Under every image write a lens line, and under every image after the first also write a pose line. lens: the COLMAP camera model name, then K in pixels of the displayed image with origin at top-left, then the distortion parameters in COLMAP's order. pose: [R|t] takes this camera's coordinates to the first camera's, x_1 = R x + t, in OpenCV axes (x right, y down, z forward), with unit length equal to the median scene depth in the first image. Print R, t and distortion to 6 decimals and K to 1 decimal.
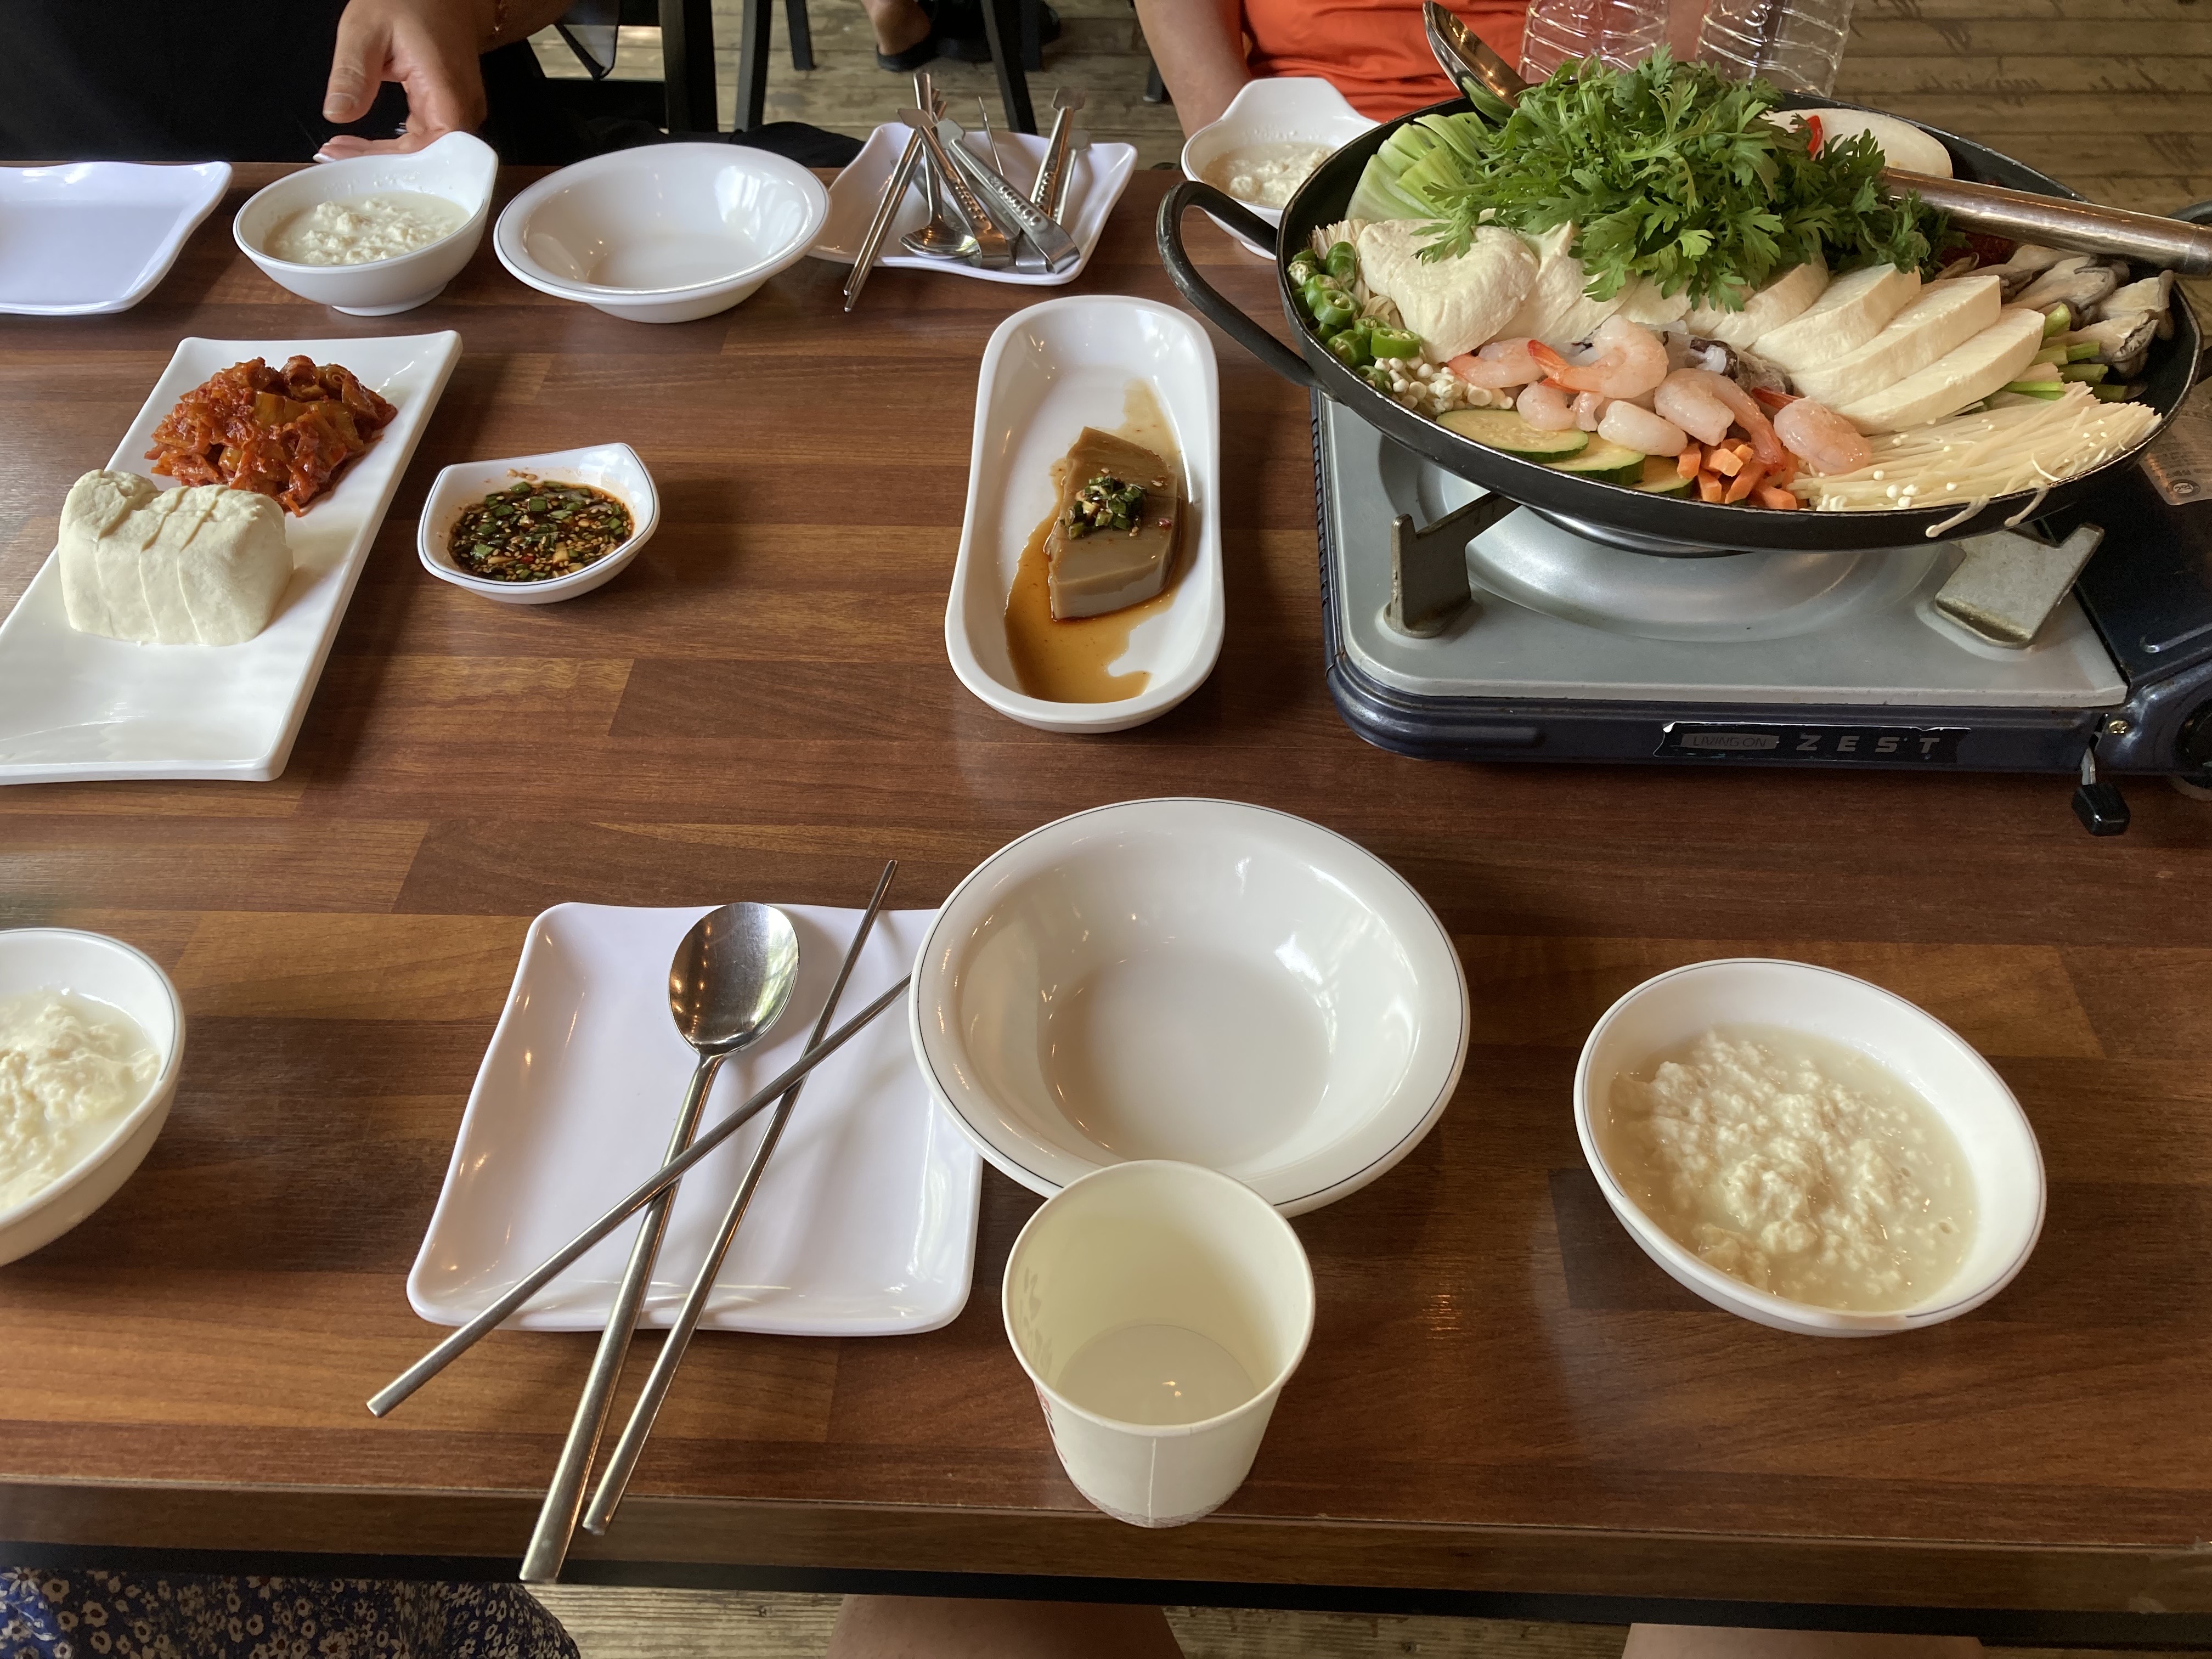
lens RADIAL K [[1825.5, 0, 1104.0], [0, 1825.5, 836.7], [0, 0, 1]] dist [0.009726, 0.006529]
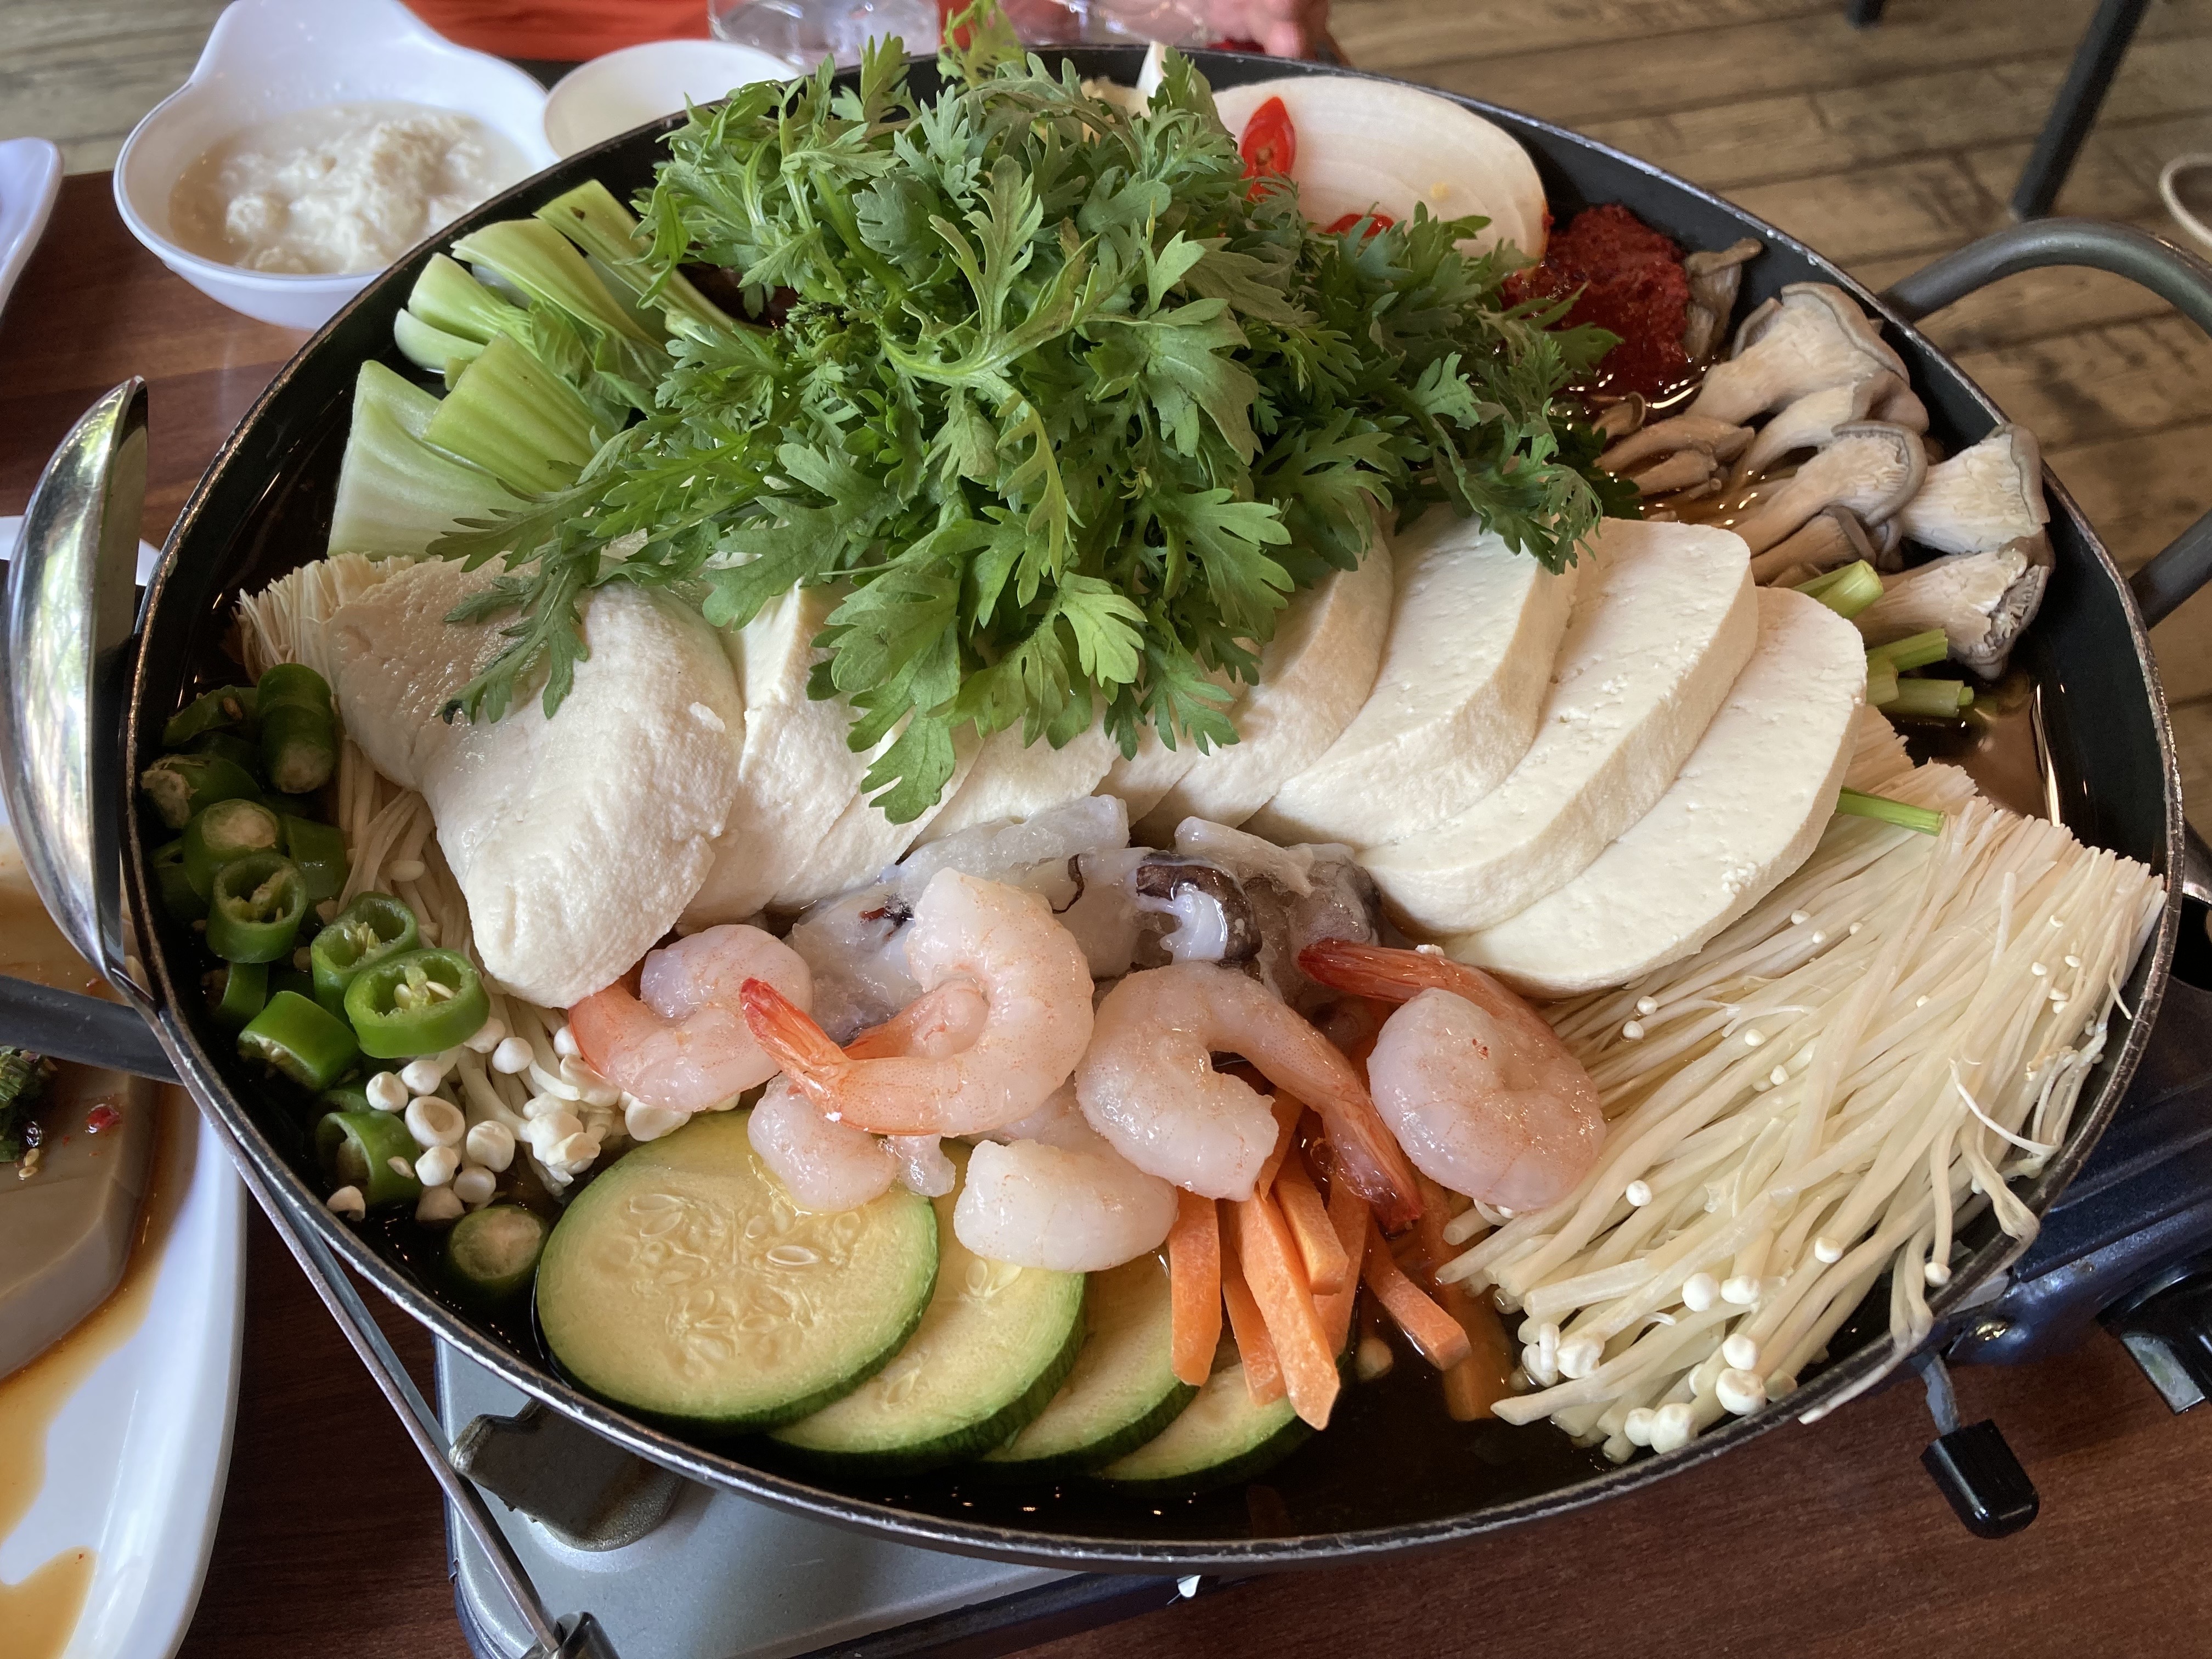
lens RADIAL K [[1825.5, 0, 1105.7], [0, 1825.5, 822.0], [0, 0, 1]] dist [0.009726, 0.006529]
pose [[0.950037, -0.224132, 0.217243, 0.230693], [0.195854, 0.969969, 0.144227, -0.347355], [-0.243045, -0.094473, 0.965404, 0.615216]]
